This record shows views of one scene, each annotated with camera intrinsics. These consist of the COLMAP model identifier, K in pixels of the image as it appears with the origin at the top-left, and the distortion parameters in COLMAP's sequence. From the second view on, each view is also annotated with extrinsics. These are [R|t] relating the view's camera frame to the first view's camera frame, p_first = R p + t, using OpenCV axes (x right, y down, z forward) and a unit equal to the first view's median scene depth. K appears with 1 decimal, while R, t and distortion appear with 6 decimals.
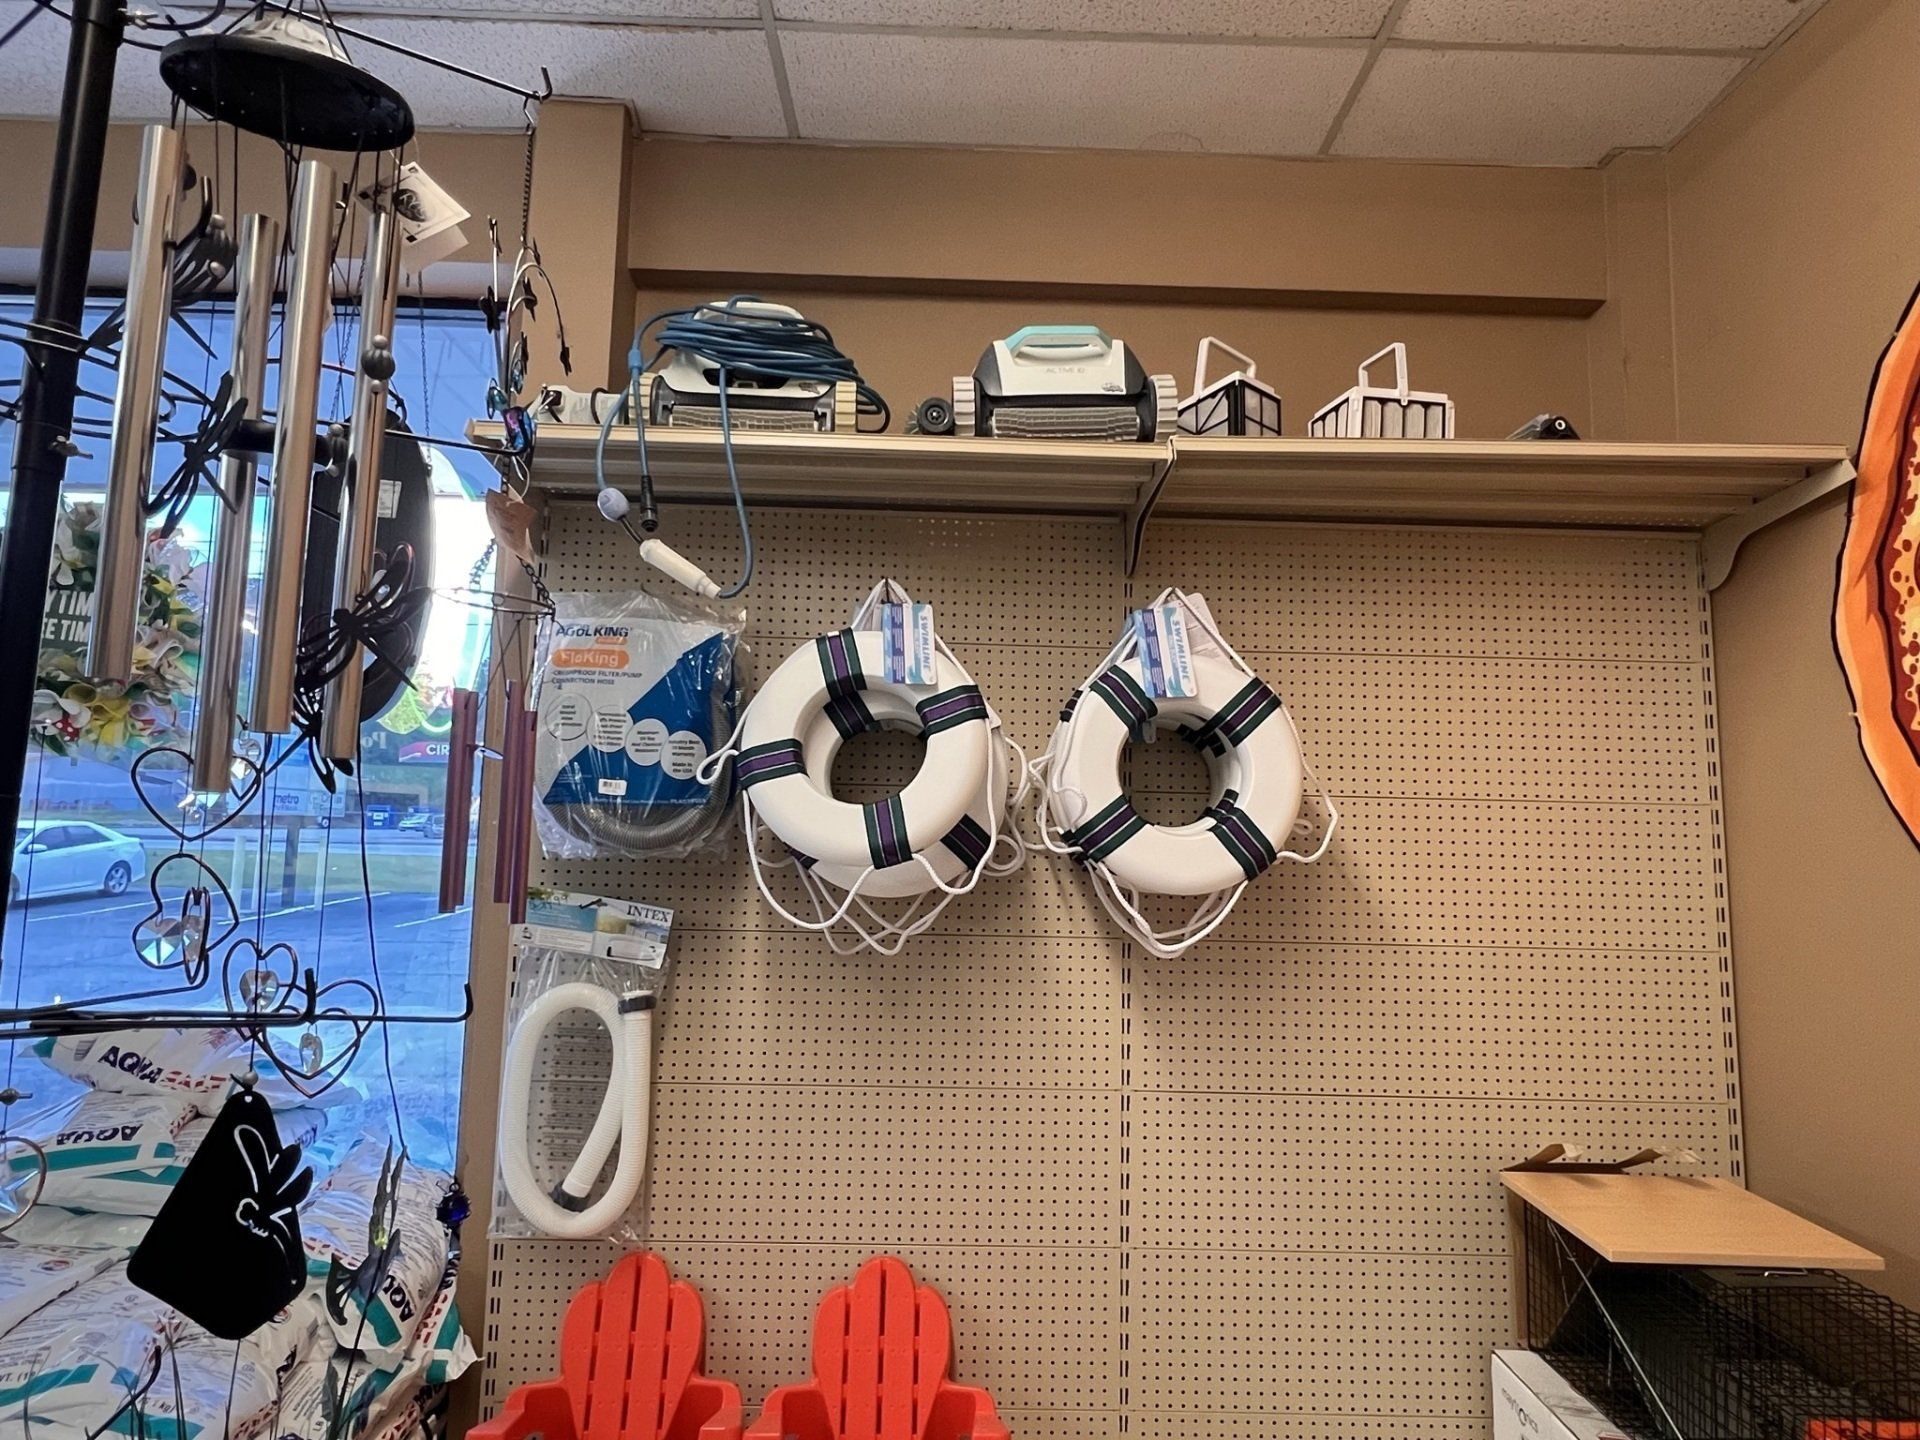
lens RADIAL K [[1073.4, 0, 960.0], [0, 1073.4, 720.0], [0, 0, 1]] dist [-0.002971, 0.000675]
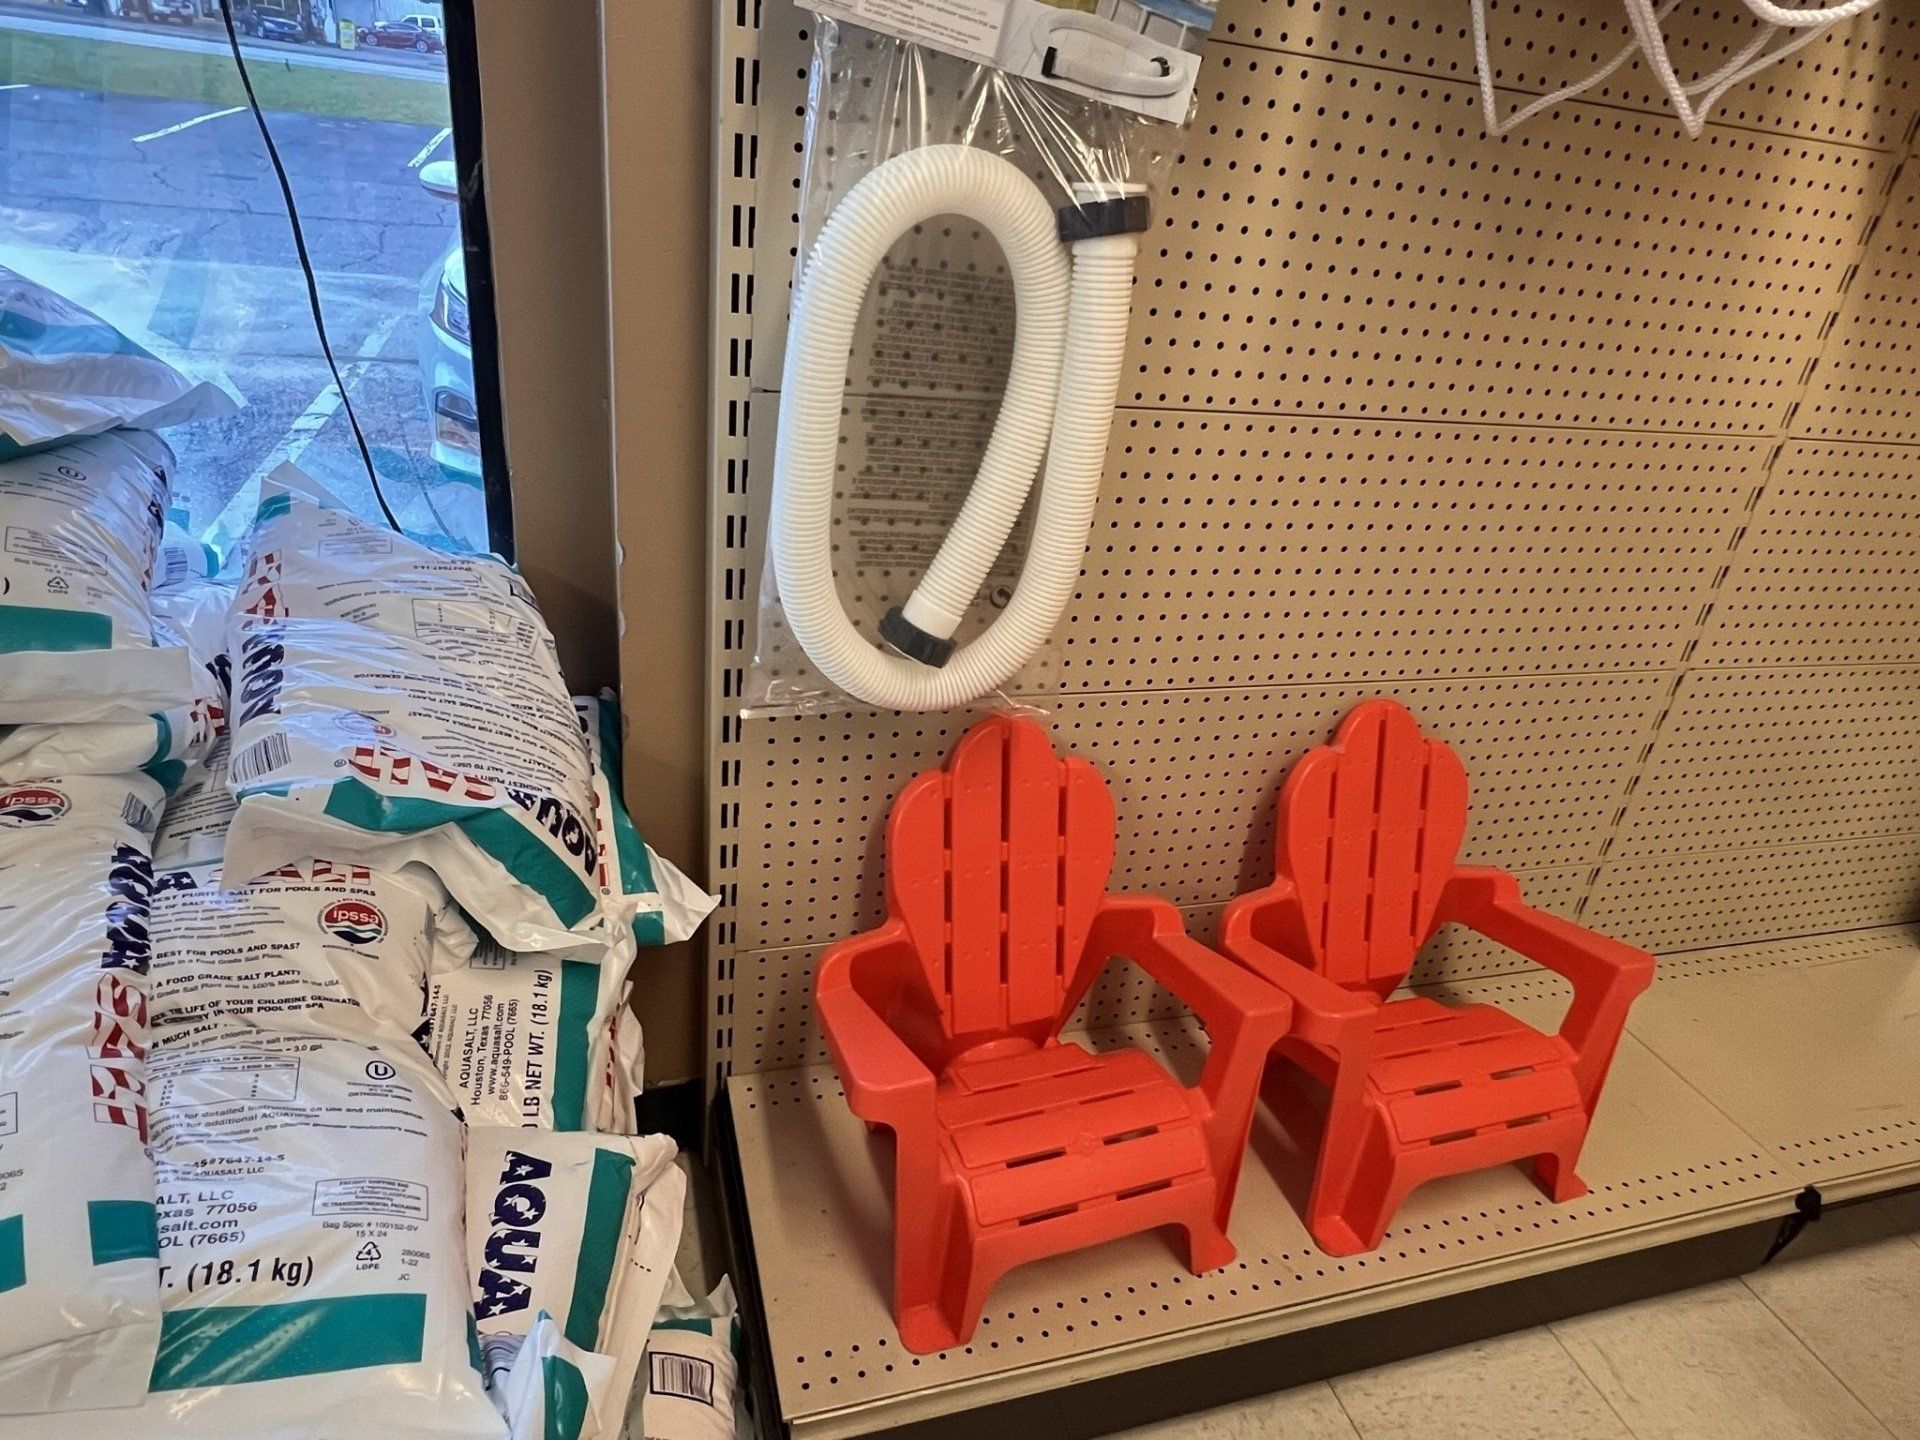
lens RADIAL K [[1144.7, 0, 963.6], [0, 1144.7, 705.4], [0, 0, 1]] dist [0.003751, 0.000699]
pose [[0.959895, -0.044678, 0.276777, -0.475496], [-0.120248, 0.826197, 0.550399, 0.184918], [-0.253263, -0.561607, 0.787690, 0.566601]]
